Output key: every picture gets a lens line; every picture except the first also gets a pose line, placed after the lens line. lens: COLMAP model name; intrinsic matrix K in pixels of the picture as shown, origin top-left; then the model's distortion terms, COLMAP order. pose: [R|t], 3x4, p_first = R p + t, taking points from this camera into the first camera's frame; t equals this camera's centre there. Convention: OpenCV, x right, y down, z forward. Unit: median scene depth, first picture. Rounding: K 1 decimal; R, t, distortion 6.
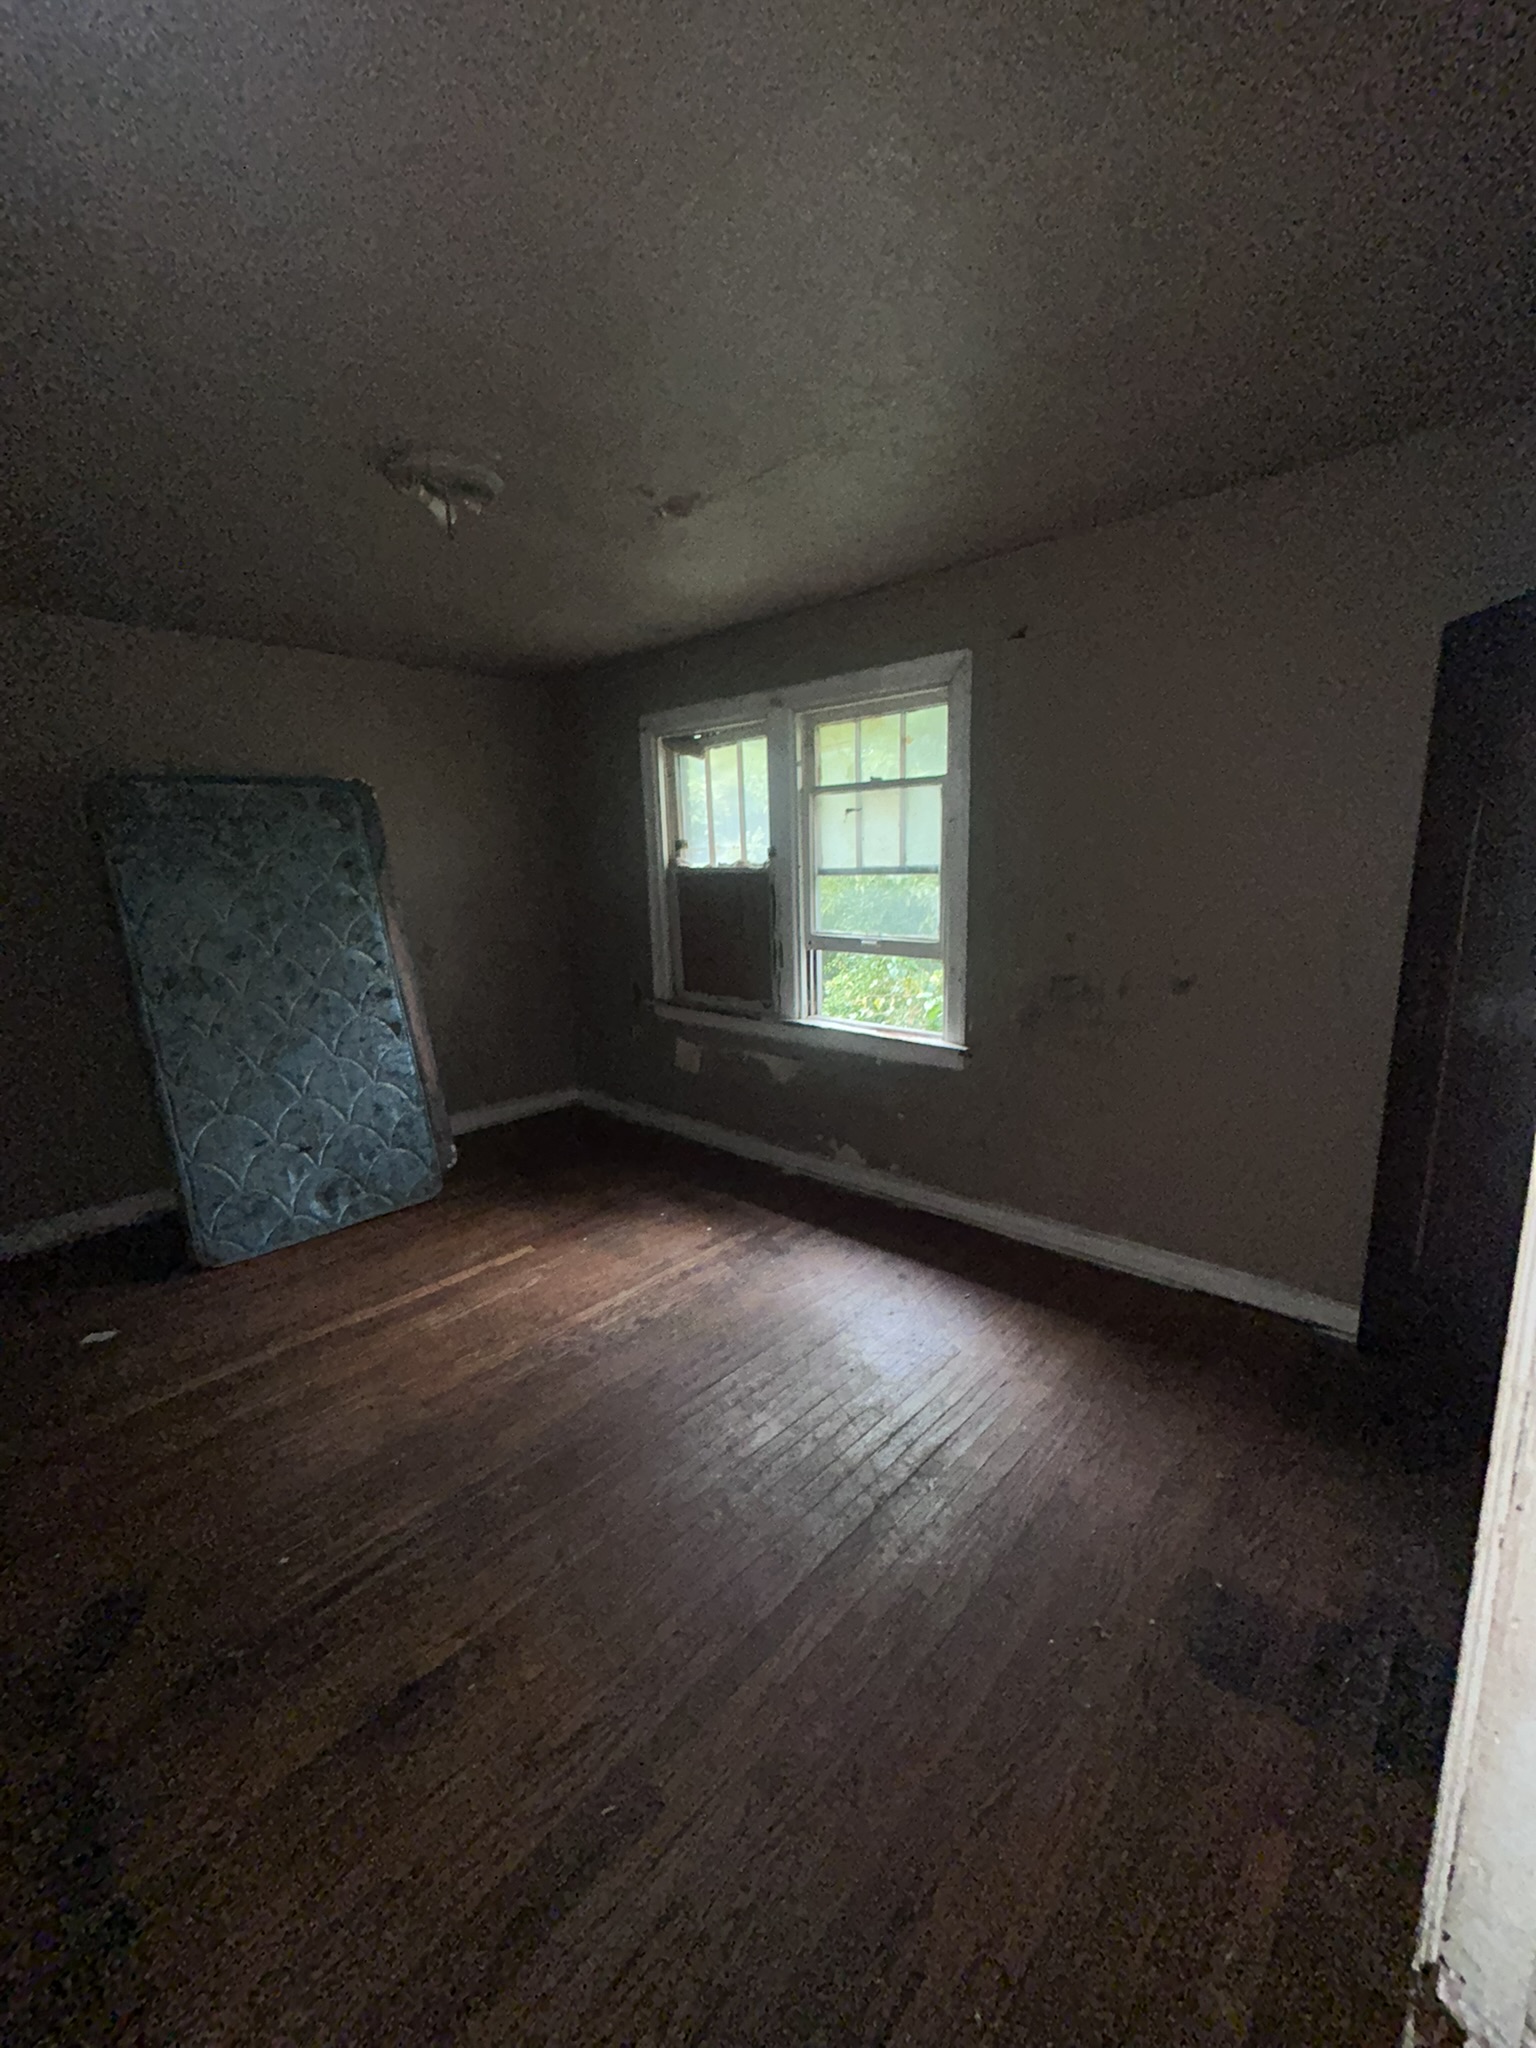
lens RADIAL K [[833.7, 0, 772.9], [0, 833.7, 1023.4], [0, 0, 1]] dist [-0.000206, 0.000941]
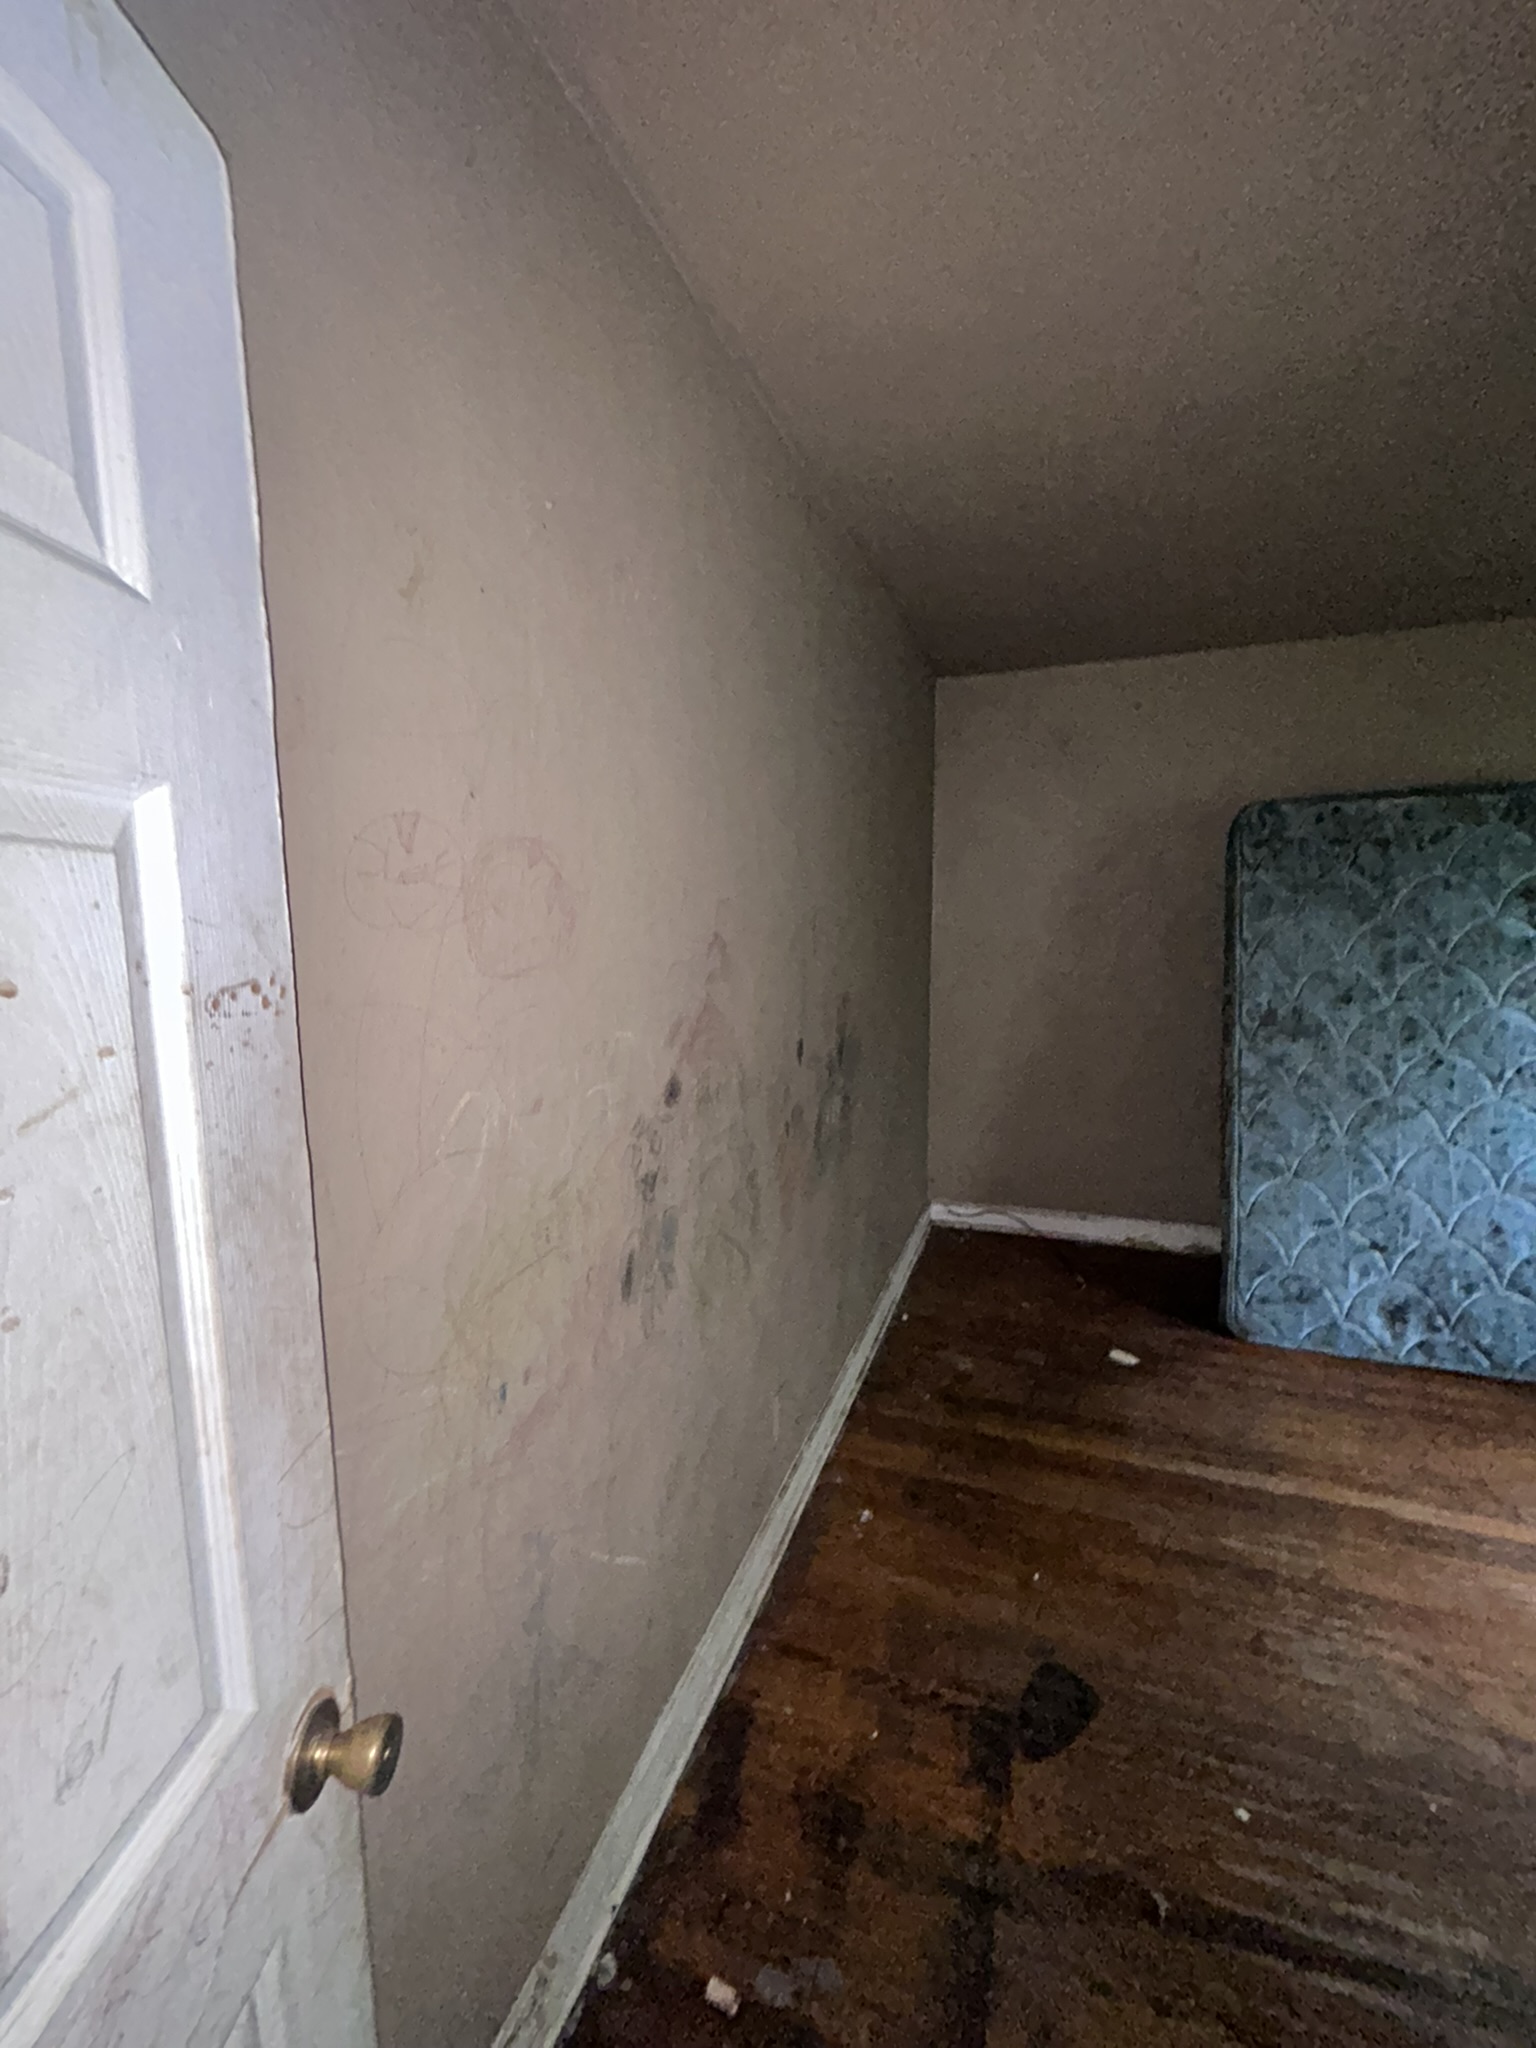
lens RADIAL K [[833.7, 0, 768.3], [0, 833.7, 1017.3], [0, 0, 1]] dist [-0.000206, 0.000941]
pose [[0.387591, 0.133664, -0.912090, -0.092526], [-0.185805, 0.980453, 0.064724, -0.008583], [0.902912, 0.144384, 0.404850, 0.123510]]
